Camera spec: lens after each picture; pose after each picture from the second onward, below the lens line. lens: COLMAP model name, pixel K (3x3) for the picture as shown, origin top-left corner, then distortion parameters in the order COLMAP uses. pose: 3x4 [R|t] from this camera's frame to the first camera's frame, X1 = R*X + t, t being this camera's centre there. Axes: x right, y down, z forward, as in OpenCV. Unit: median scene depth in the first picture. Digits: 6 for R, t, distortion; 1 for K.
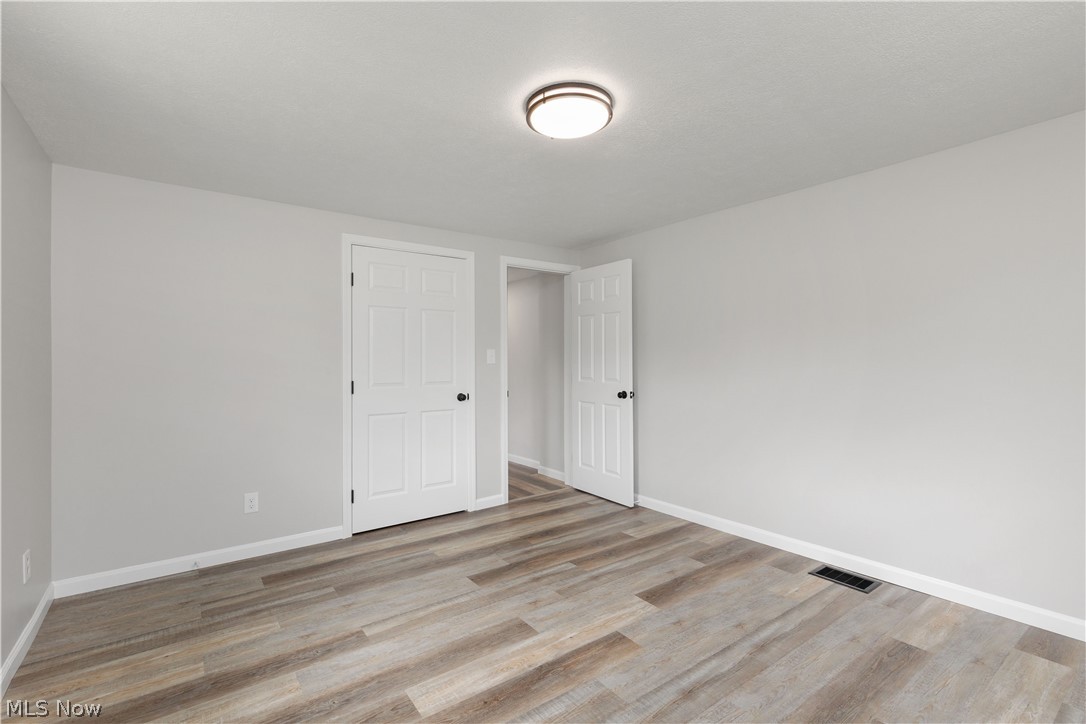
lens RADIAL K [[488.8, 0, 542.9], [0, 488.8, 347.1], [0, 0, 1]] dist [-0.001534, -0.000203]
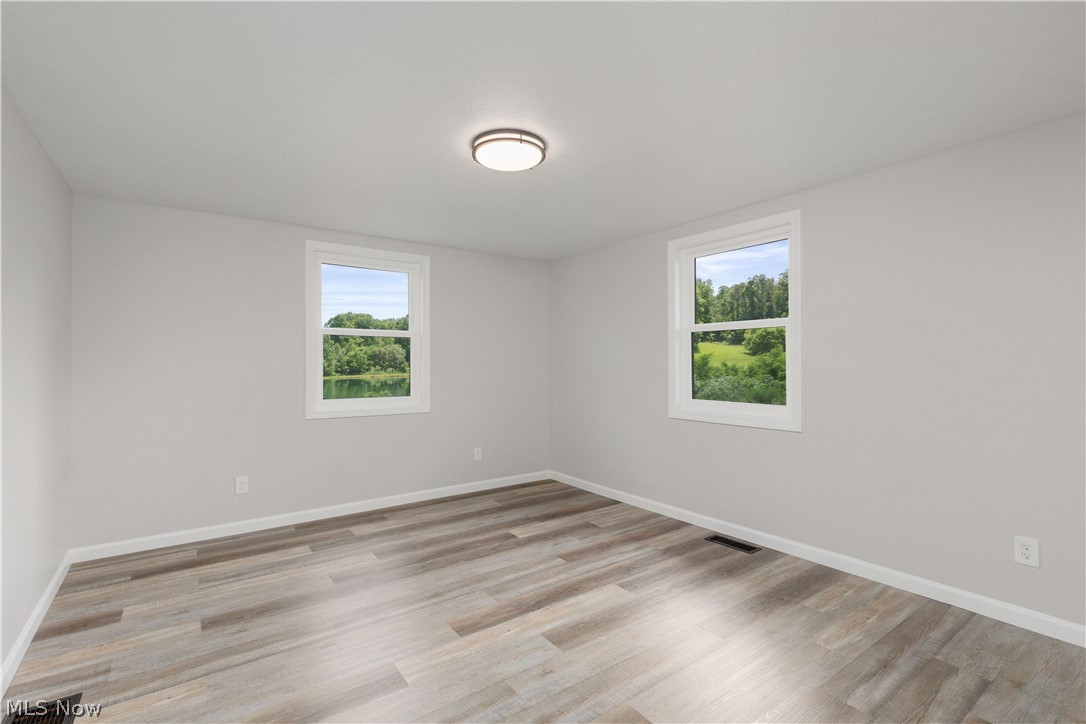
lens RADIAL K [[499.1, 0, 543.0], [0, 499.1, 362.0], [0, 0, 1]] dist [-0.000531, -0.000098]
pose [[-0.999899, 0.012398, 0.006907, -0.027393], [0.012204, 0.999550, -0.027402, 0.055619], [-0.007243, -0.027315, -0.999601, 2.033842]]
